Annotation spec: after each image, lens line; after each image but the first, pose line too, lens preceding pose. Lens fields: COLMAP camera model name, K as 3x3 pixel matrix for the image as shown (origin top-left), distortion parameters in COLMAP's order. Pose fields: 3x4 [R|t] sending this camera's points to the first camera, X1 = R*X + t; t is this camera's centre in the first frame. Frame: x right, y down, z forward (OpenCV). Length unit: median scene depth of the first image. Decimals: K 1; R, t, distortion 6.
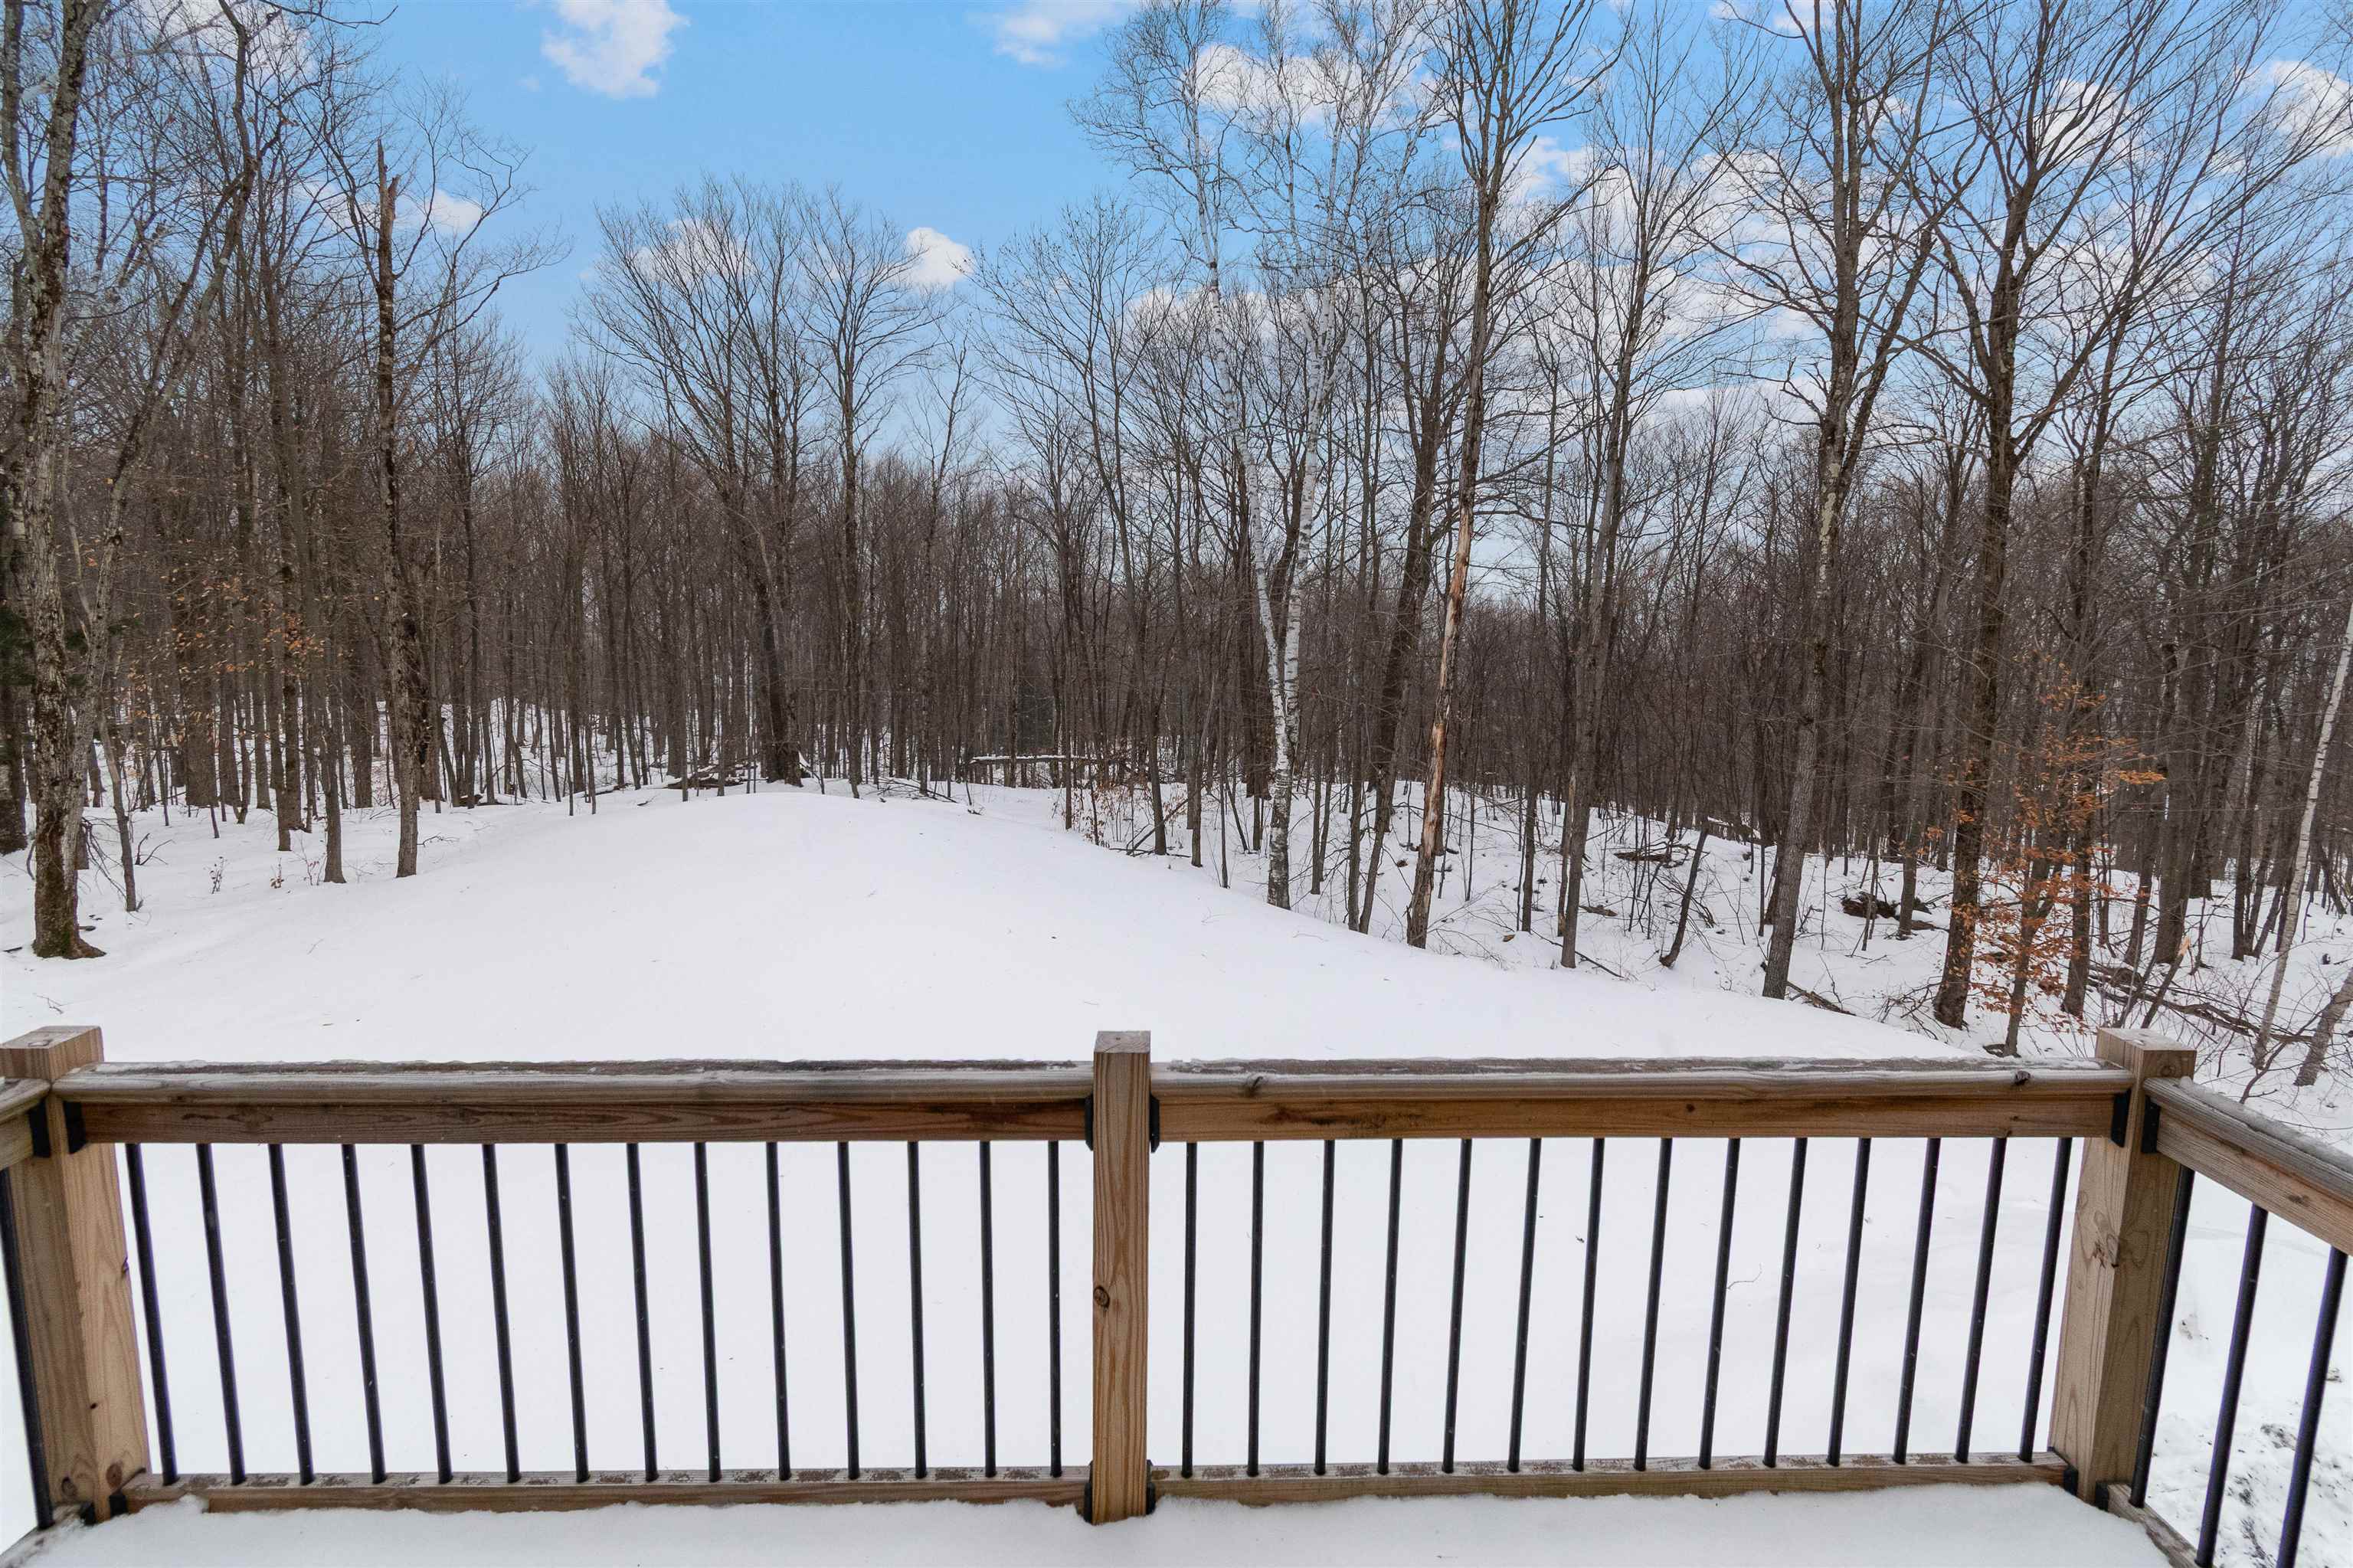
lens RADIAL K [[1087.5, 0, 1197.2], [0, 1087.5, 754.7], [0, 0, 1]] dist [0.002212, -0.000598]
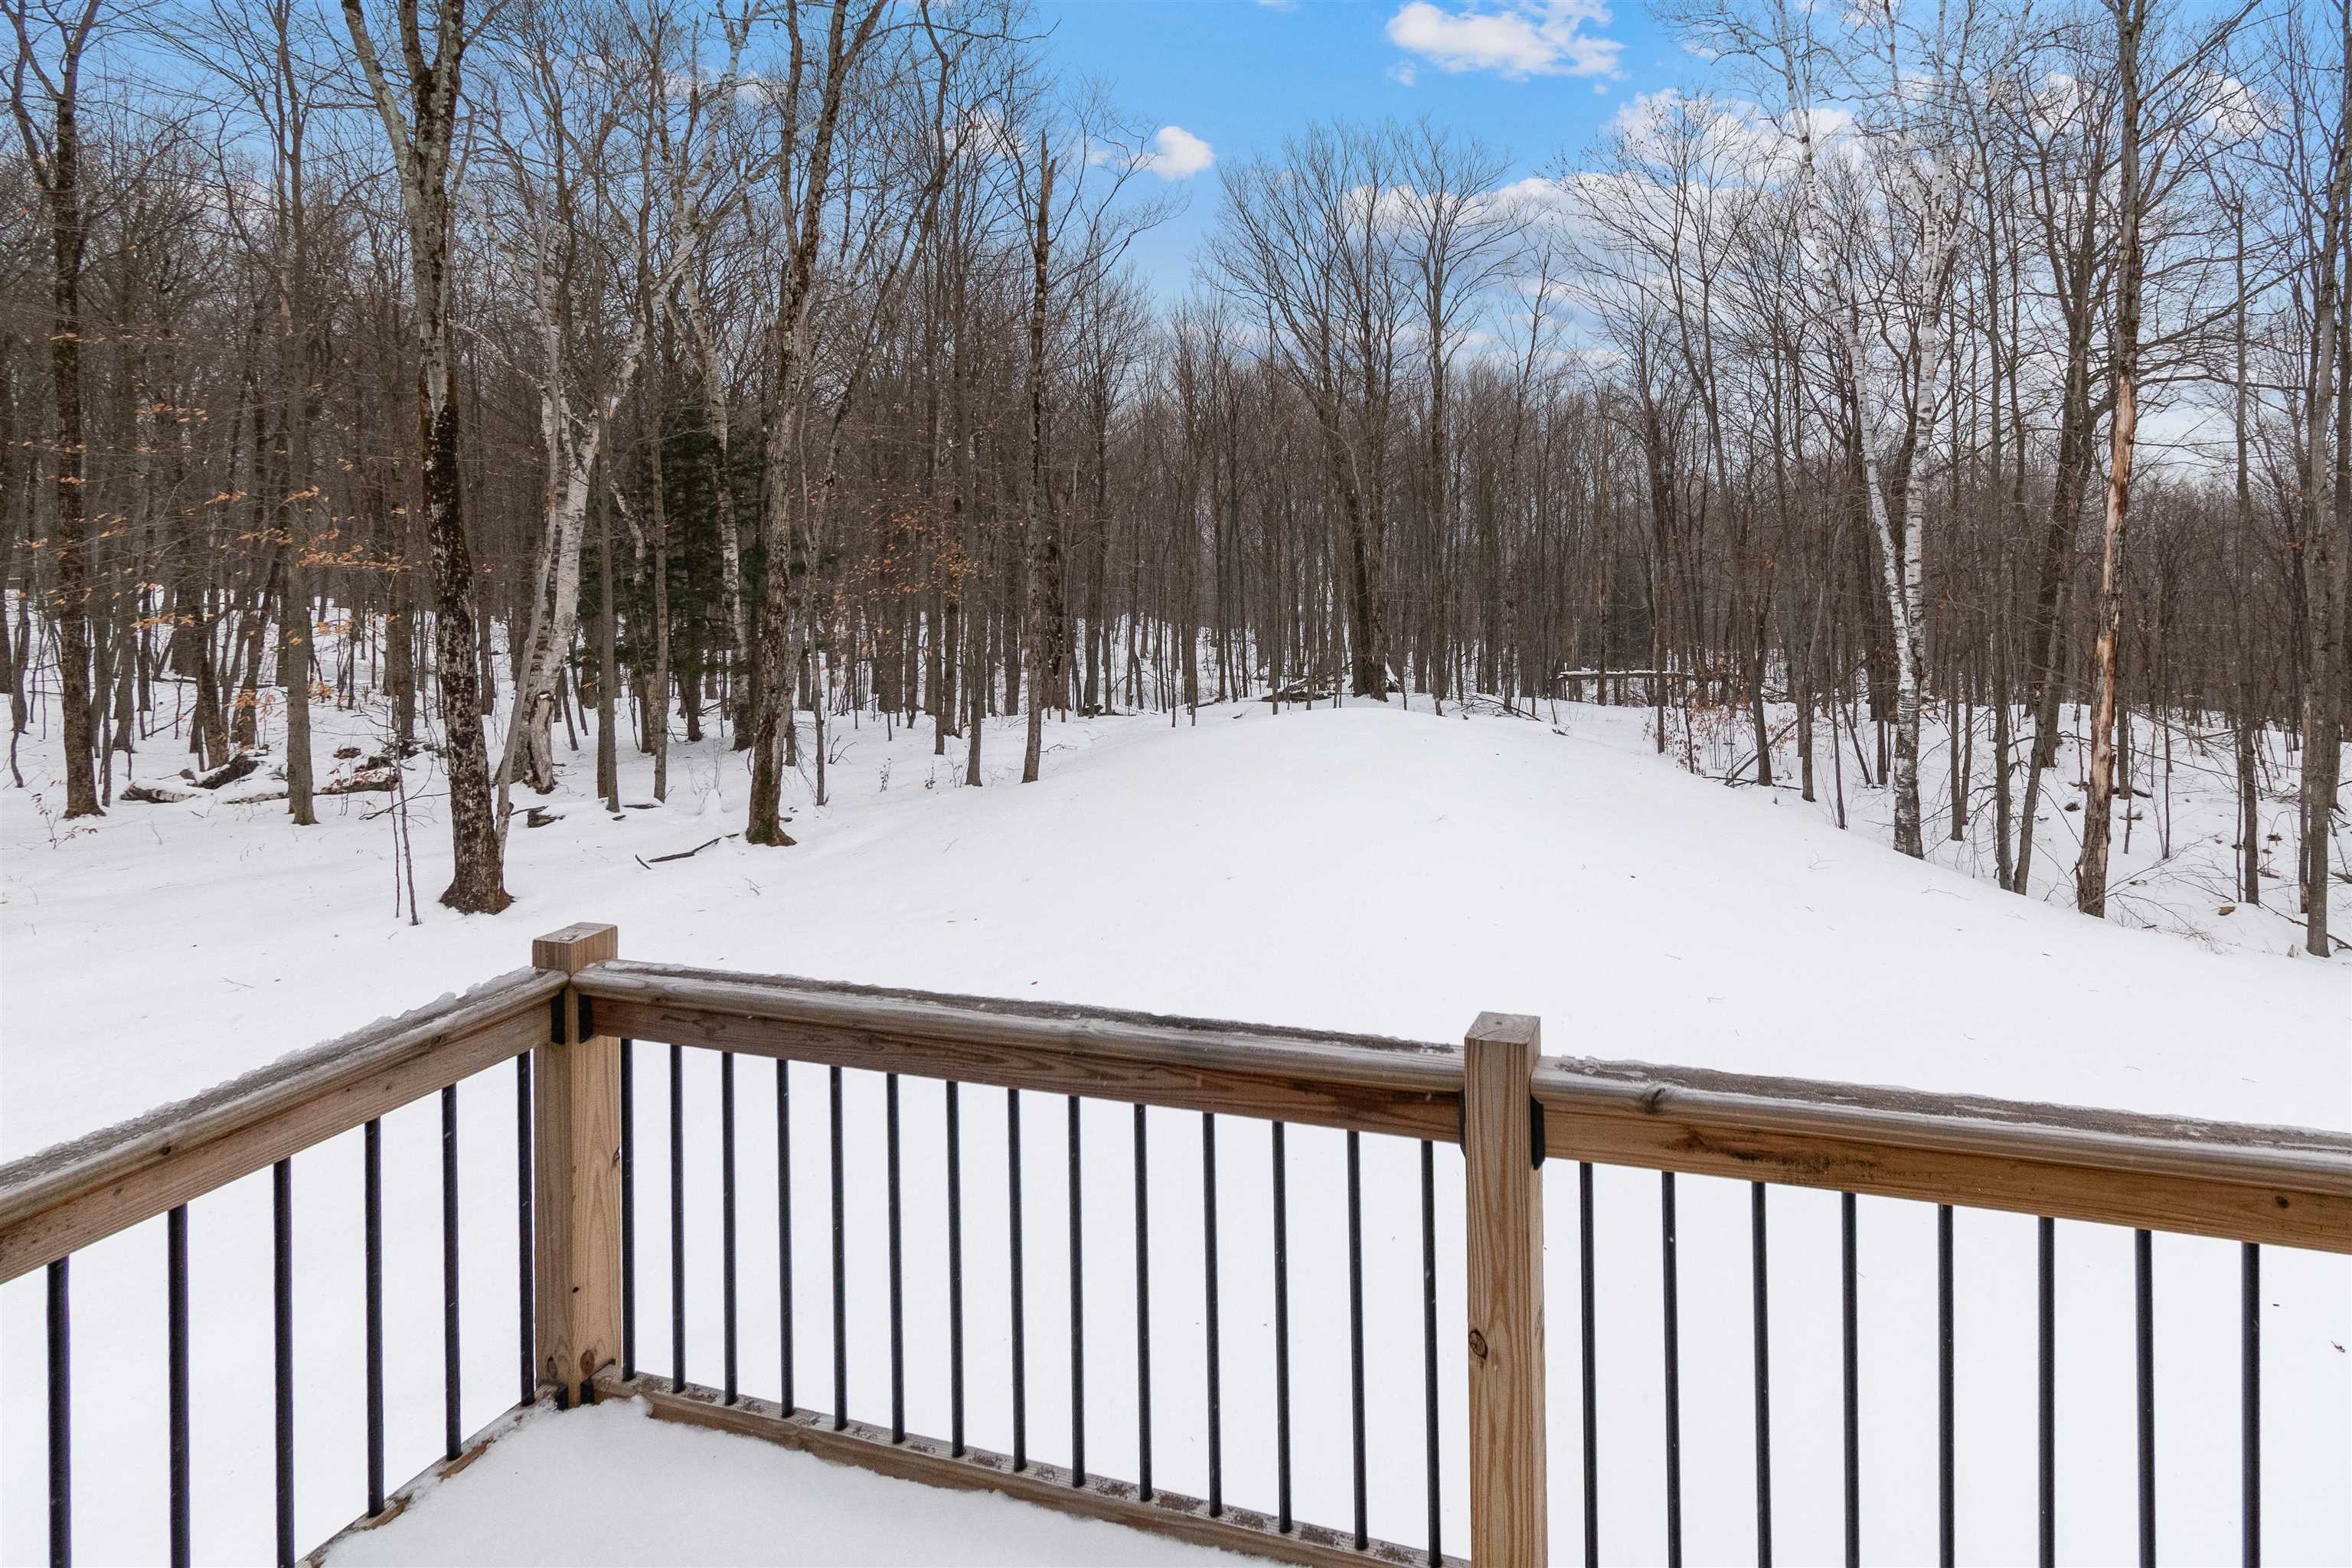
lens RADIAL K [[1183.2, 0, 1178.2], [0, 1183.2, 544.6], [0, 0, 1]] dist [0.003233, -0.000241]
pose [[0.955321, -0.031521, -0.293885, -0.207918], [-0.005468, 0.992243, -0.124196, 0.020936], [0.295520, 0.120254, 0.947738, -0.074223]]
